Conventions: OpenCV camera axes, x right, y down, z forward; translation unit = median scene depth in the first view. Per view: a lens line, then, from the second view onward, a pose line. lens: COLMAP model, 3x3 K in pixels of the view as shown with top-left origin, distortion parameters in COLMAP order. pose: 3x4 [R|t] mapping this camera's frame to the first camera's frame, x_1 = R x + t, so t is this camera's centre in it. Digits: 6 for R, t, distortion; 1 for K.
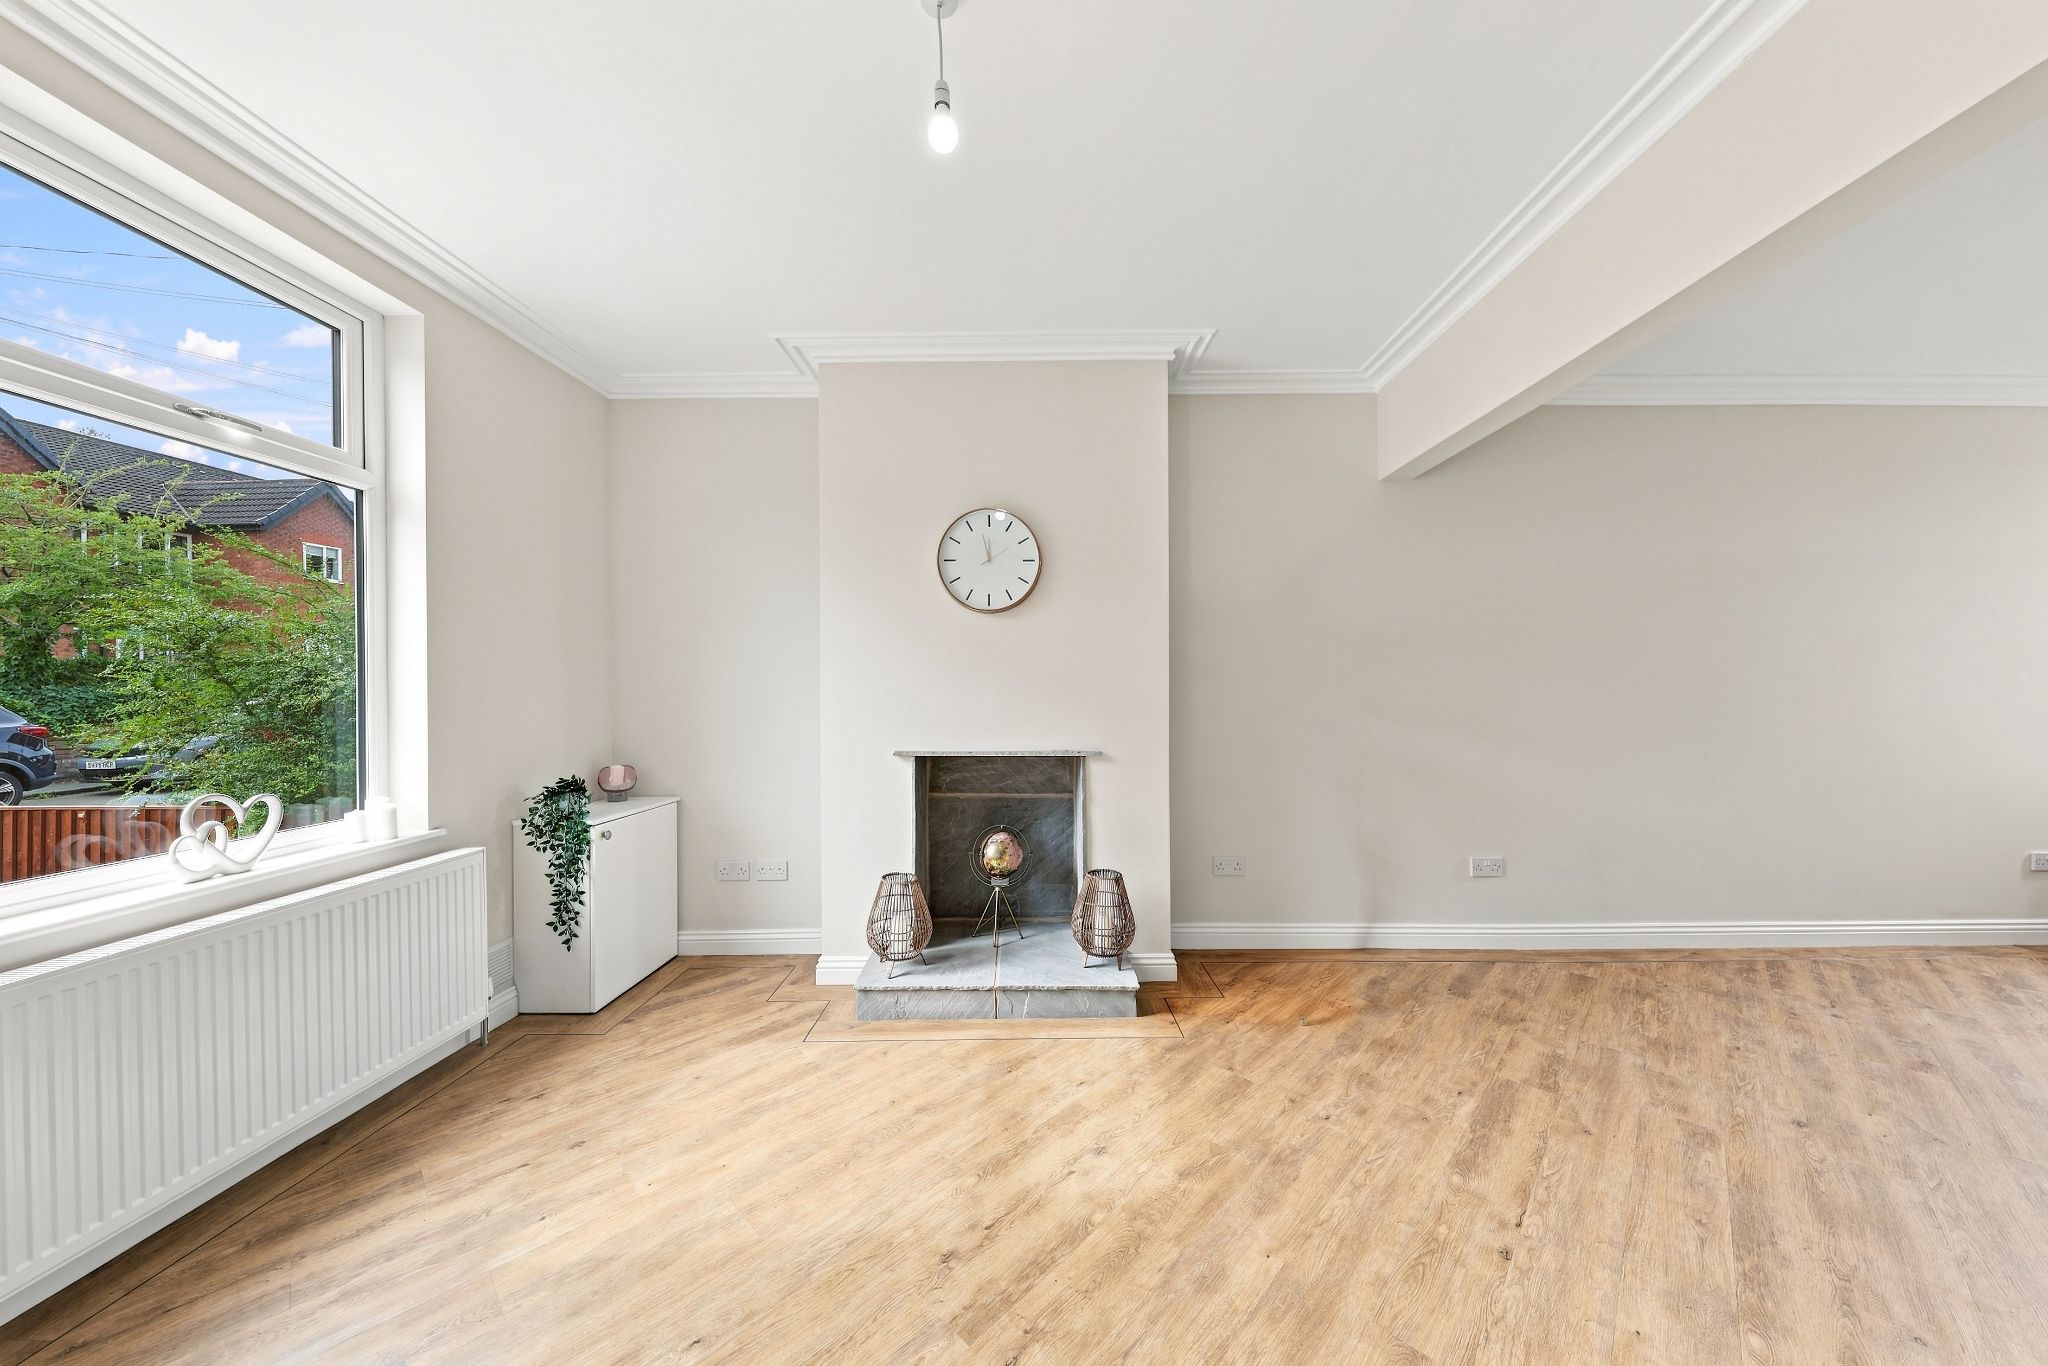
lens RADIAL K [[689.2, 0, 1024.7], [0, 689.2, 690.7], [0, 0, 1]] dist [-0.001292, -0.000228]
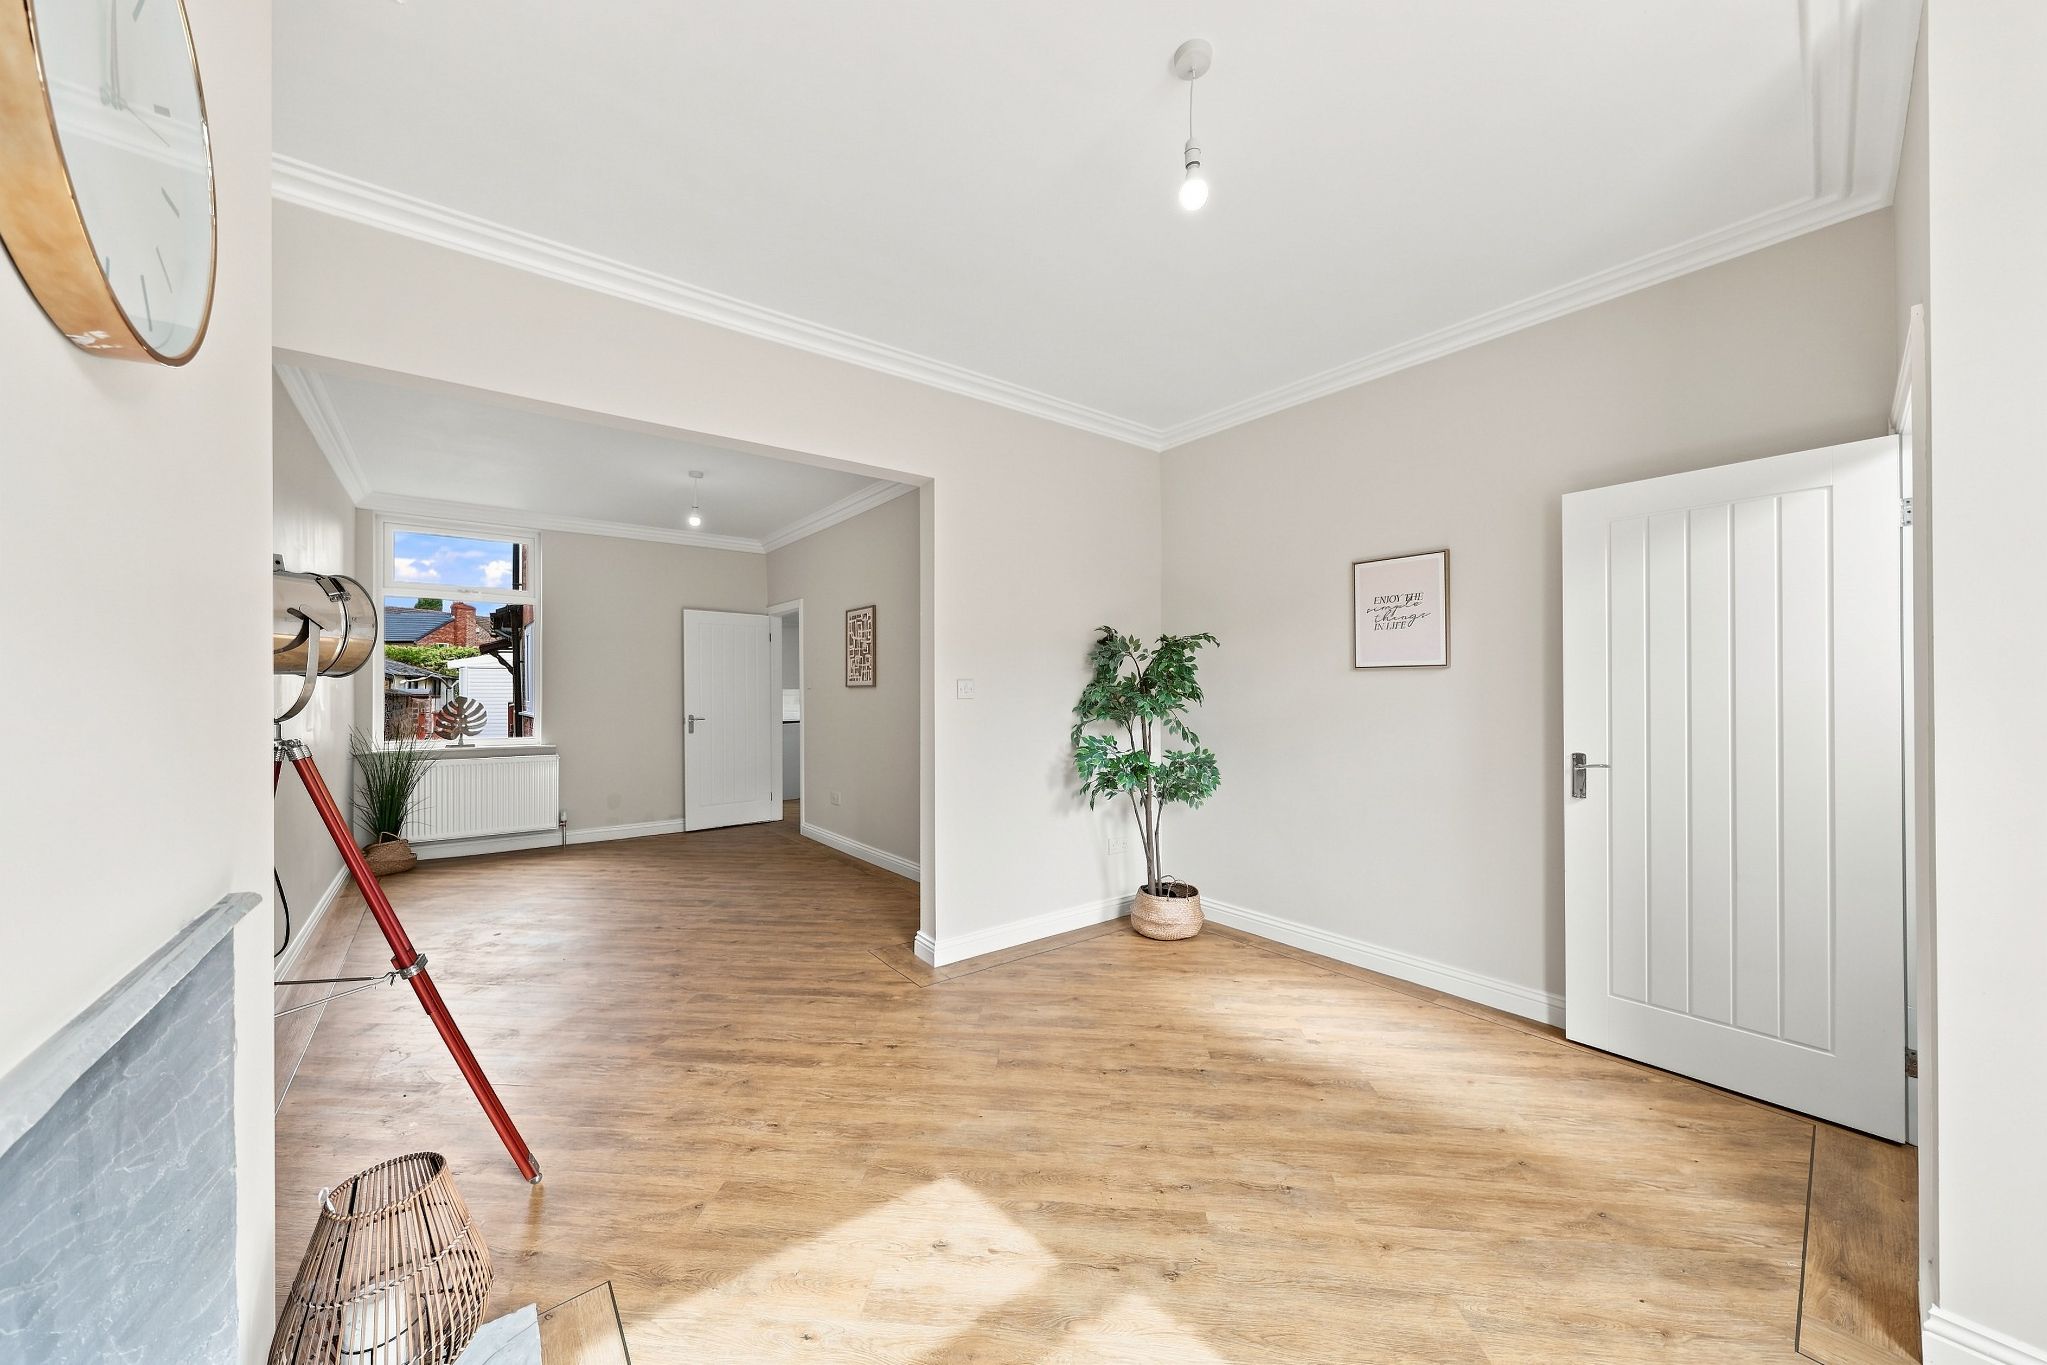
lens RADIAL K [[688.8, 0, 1021.7], [0, 688.8, 691.4], [0, 0, 1]] dist [-0.001292, -0.000228]
pose [[-0.623943, 0.001837, 0.781468, -0.642918], [0.008253, 0.999957, 0.004239, -0.009225], [-0.781427, 0.009094, -0.623931, 1.527317]]
